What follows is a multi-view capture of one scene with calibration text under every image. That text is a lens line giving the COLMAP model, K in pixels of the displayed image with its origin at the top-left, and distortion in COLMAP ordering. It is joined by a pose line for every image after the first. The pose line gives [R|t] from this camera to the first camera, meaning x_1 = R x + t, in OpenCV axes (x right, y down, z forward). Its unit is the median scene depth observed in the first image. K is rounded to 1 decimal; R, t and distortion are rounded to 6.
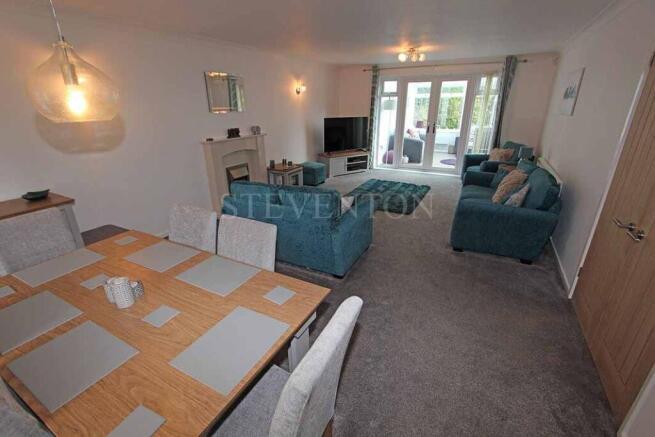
lens RADIAL K [[300.4, 0, 325.0], [0, 300.4, 218.4], [0, 0, 1]] dist [0.001053, 0.000021]
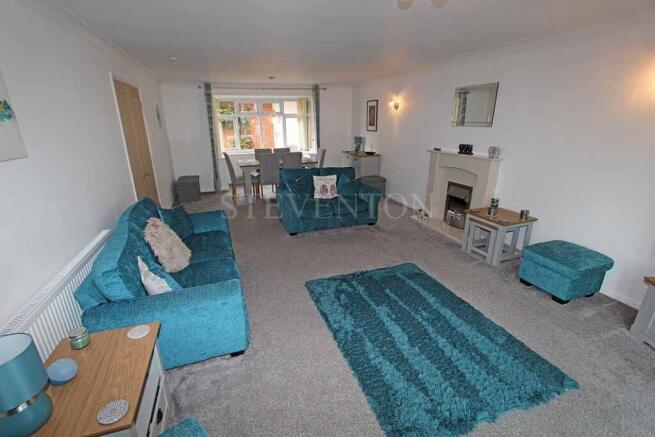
lens RADIAL K [[300.4, 0, 324.2], [0, 300.4, 220.9], [0, 0, 1]] dist [0.001053, 0.000021]
pose [[-0.673651, 0.262178, -0.690983, 0.681972], [-0.235720, 0.809907, 0.537109, -0.508563], [0.700450, 0.524702, -0.483794, 1.288011]]
